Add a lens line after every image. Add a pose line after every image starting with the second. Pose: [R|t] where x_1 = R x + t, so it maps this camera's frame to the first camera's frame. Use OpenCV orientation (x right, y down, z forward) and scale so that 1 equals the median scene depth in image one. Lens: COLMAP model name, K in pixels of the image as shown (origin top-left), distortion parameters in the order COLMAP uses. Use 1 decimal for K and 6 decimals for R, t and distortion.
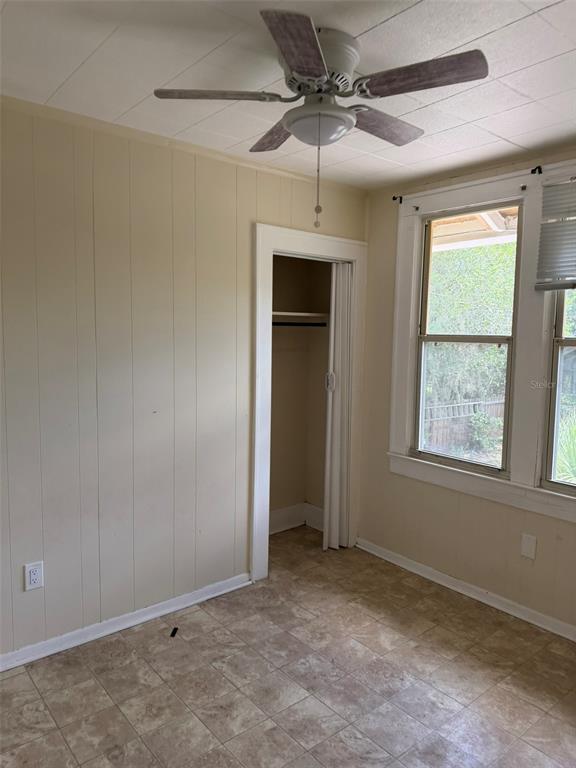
lens RADIAL K [[538.7, 0, 292.0], [0, 538.7, 383.9], [0, 0, 1]] dist [0.083180, -0.107547]
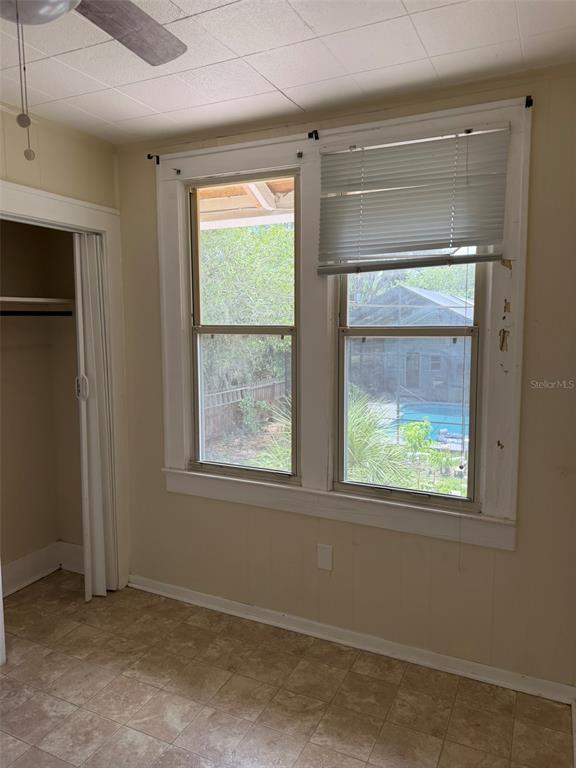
lens RADIAL K [[538.7, 0, 292.0], [0, 538.7, 383.9], [0, 0, 1]] dist [0.083180, -0.107547]
pose [[0.910050, -0.063312, 0.409636, 0.029833], [0.054429, 0.997961, 0.033323, -0.021527], [-0.410910, -0.008030, 0.911640, 0.188796]]
